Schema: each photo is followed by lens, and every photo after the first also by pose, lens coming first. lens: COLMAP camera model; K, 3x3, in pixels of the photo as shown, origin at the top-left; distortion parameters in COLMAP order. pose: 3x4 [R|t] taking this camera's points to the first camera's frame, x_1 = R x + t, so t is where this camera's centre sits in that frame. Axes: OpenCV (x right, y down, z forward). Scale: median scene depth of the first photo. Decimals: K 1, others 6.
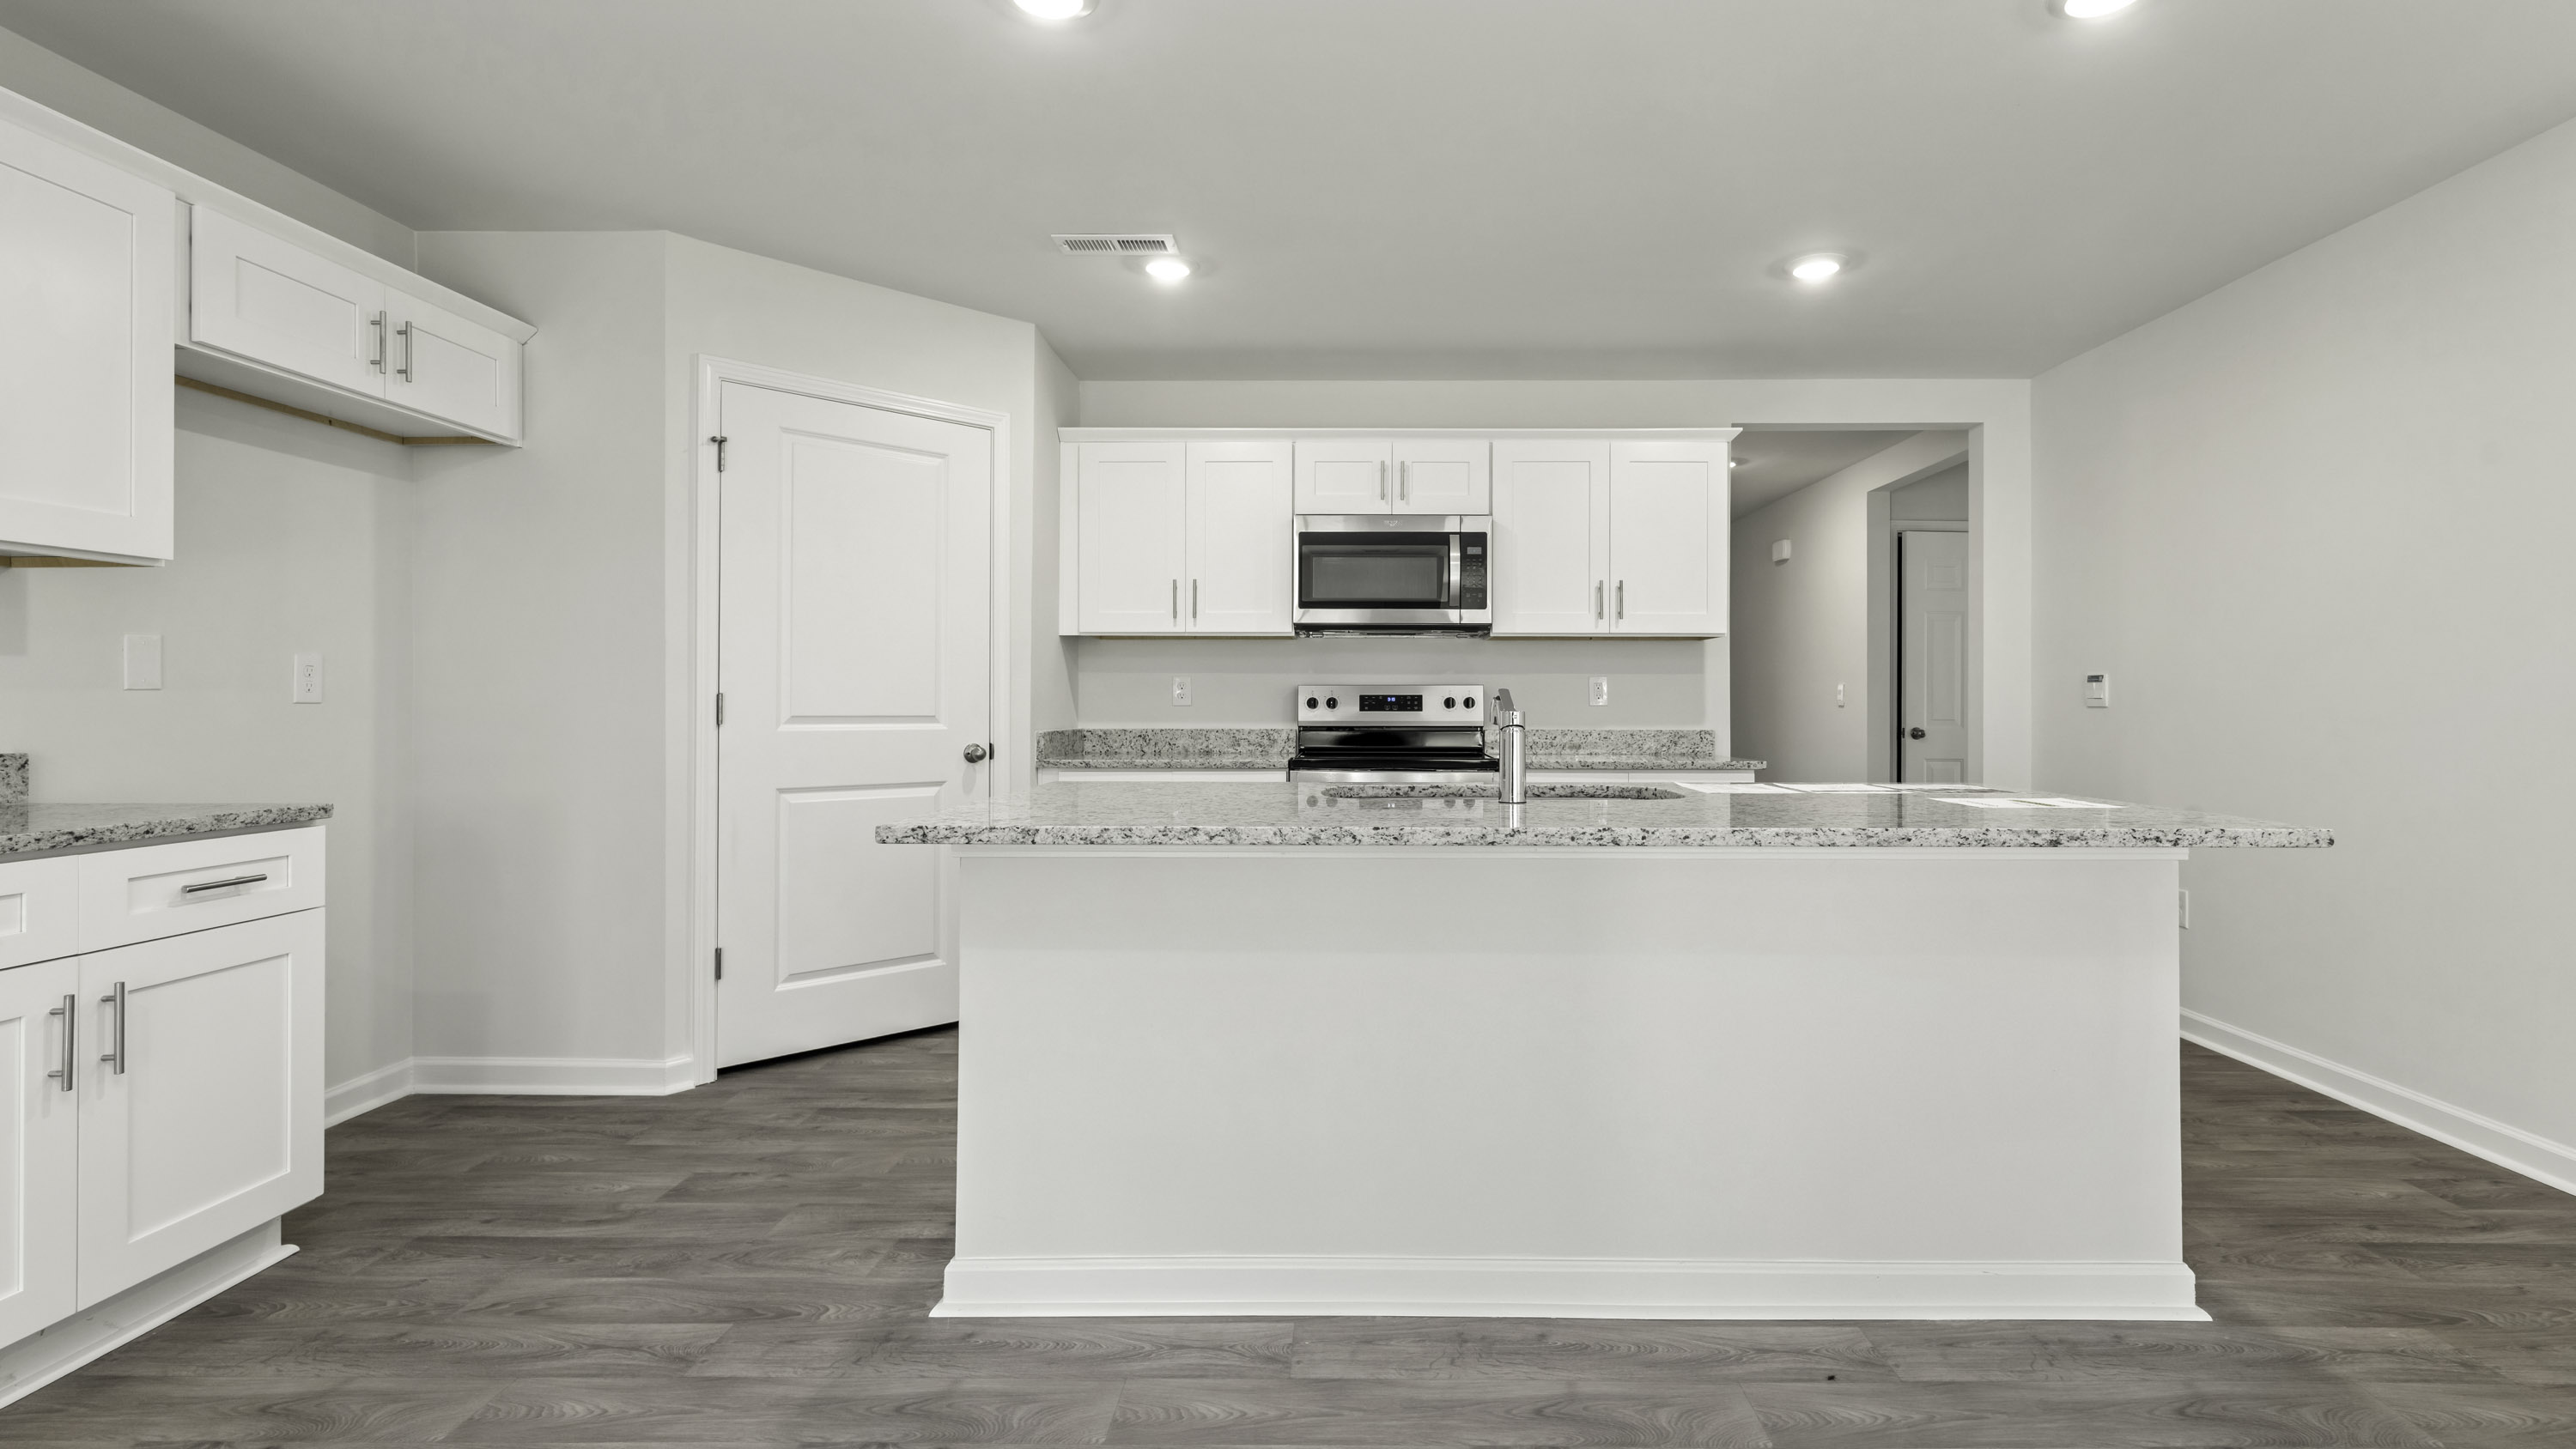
lens RADIAL K [[1129.0, 0, 1288.0], [0, 1129.0, 724.5], [0, 0, 1]] dist [0.000447, 0.000017]
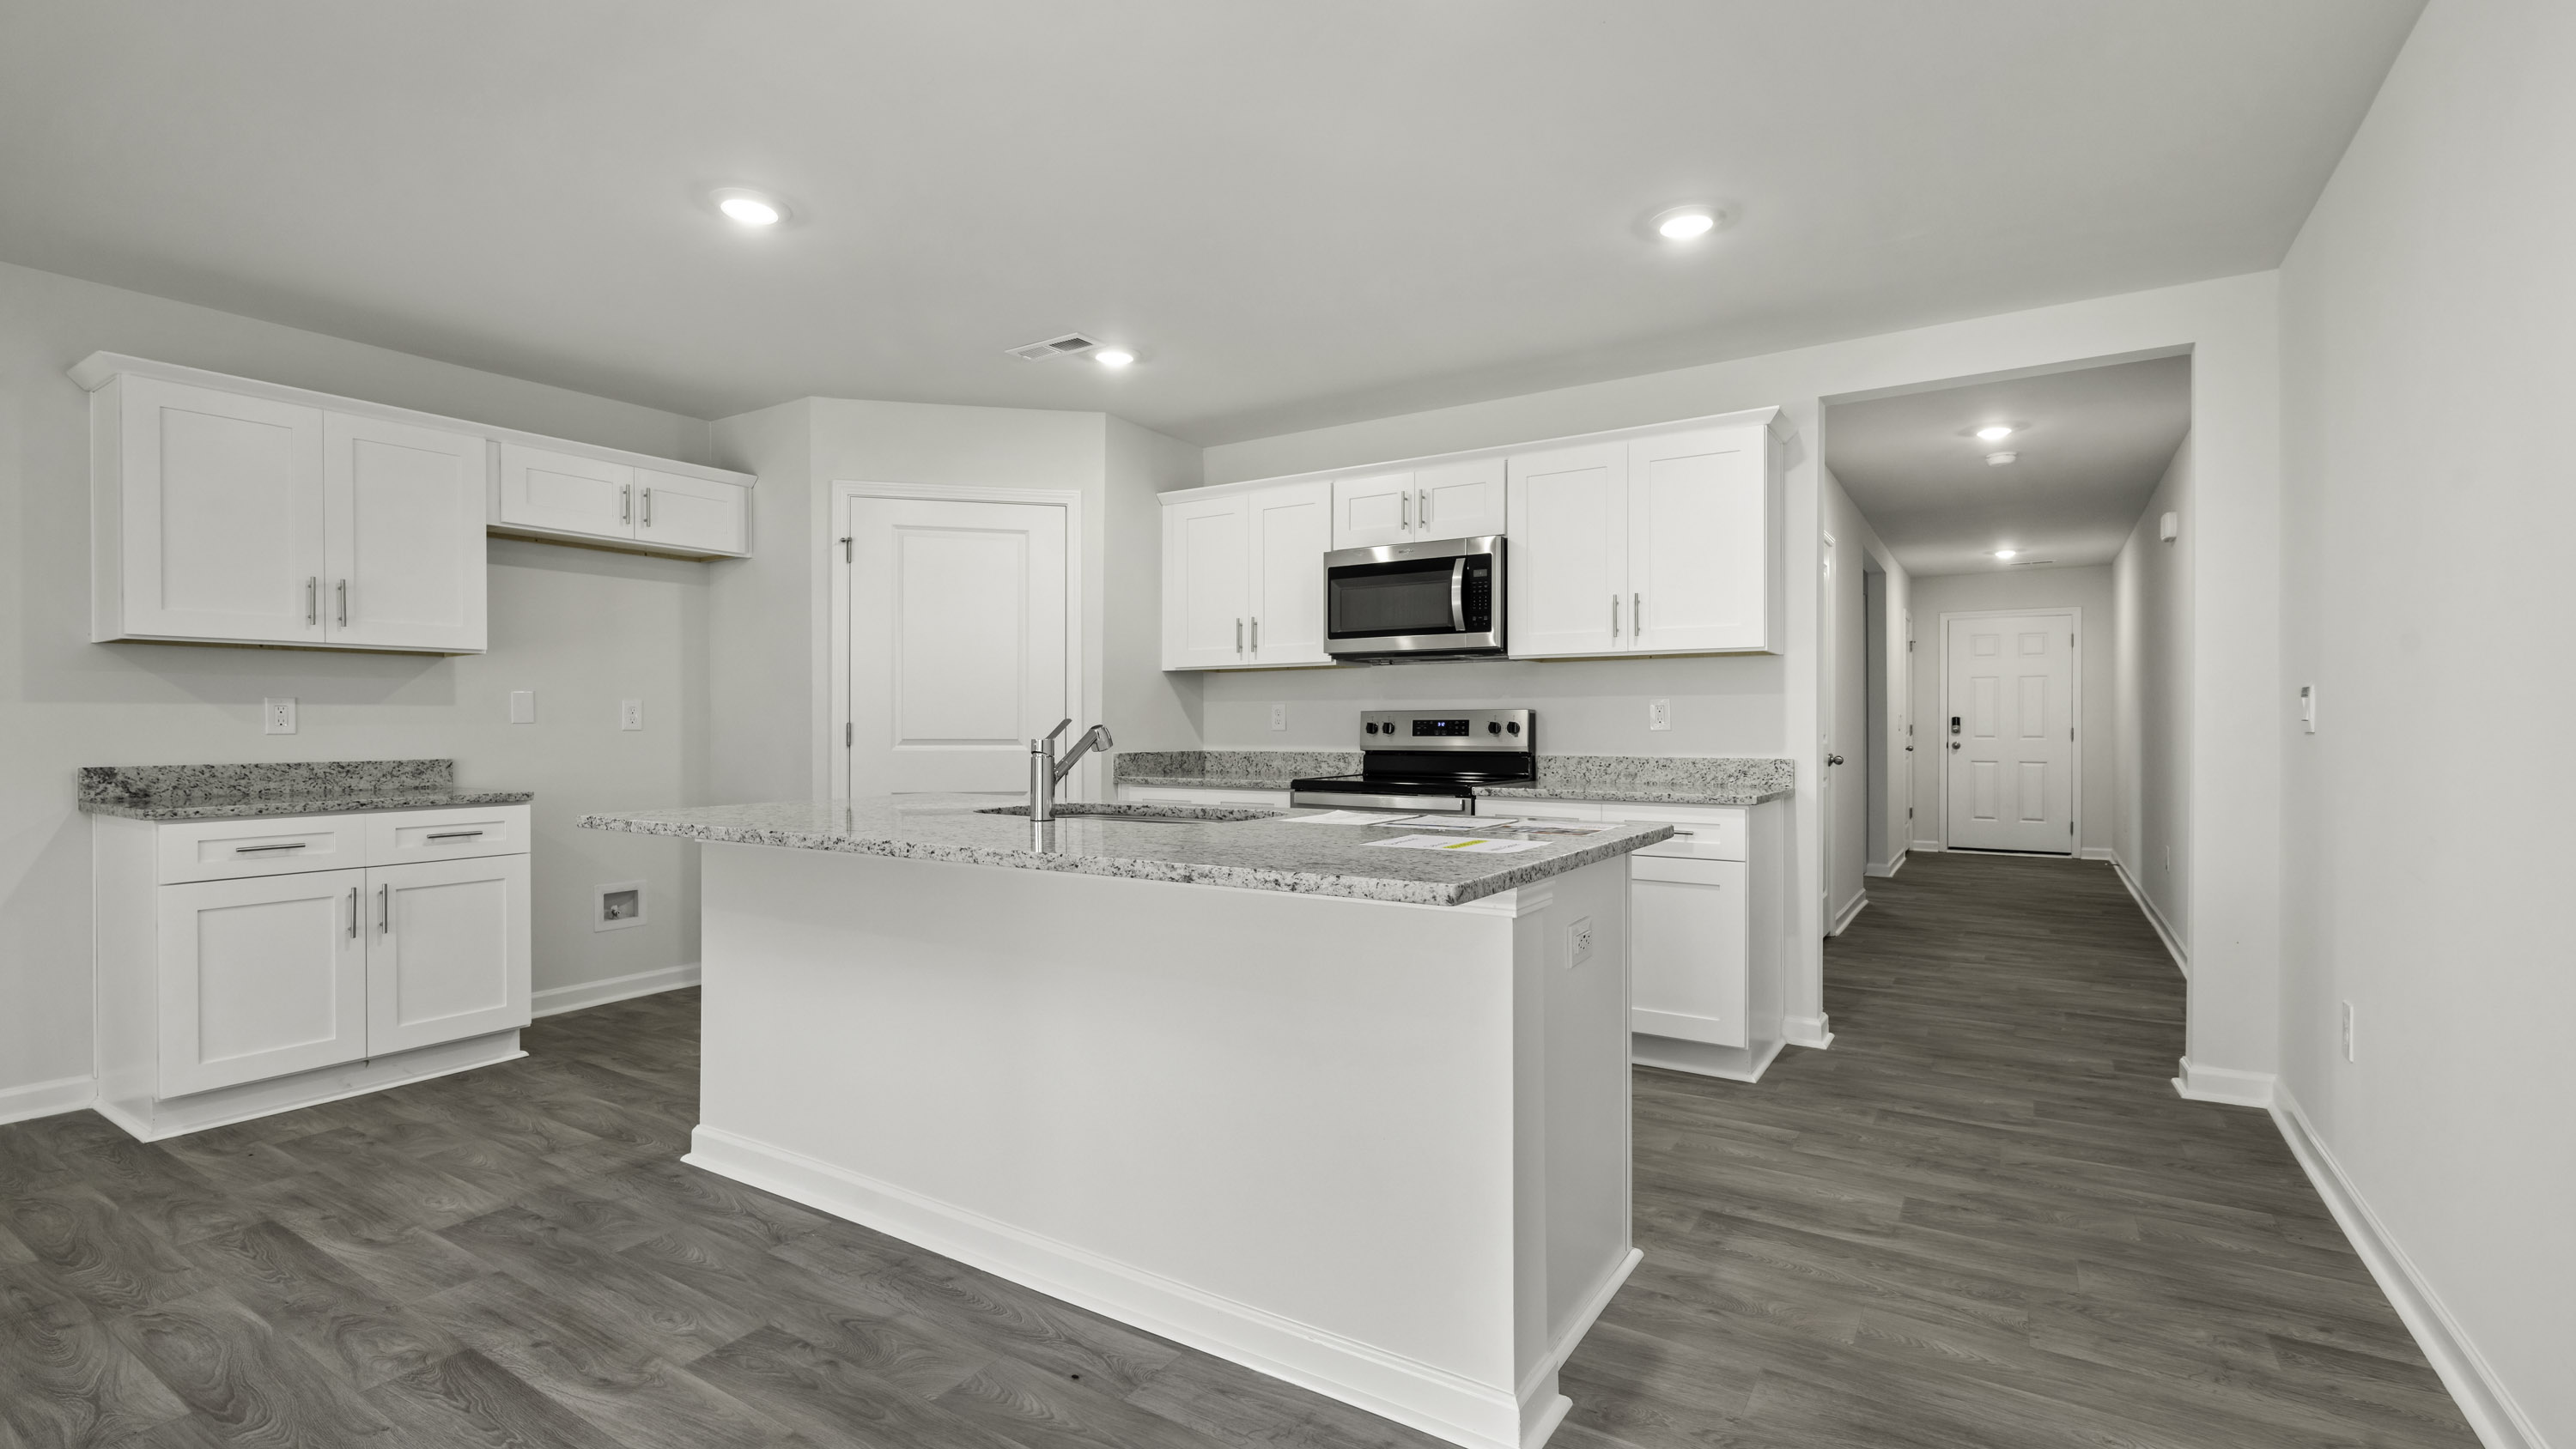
lens RADIAL K [[1067.5, 0, 1244.1], [0, 1067.5, 752.3], [0, 0, 1]] dist [0.001768, 0.000074]
pose [[0.859651, 0.009528, -0.510792, 0.487006], [-0.006423, 0.999949, 0.007842, -0.004177], [0.510841, -0.003461, 0.859668, 0.100399]]
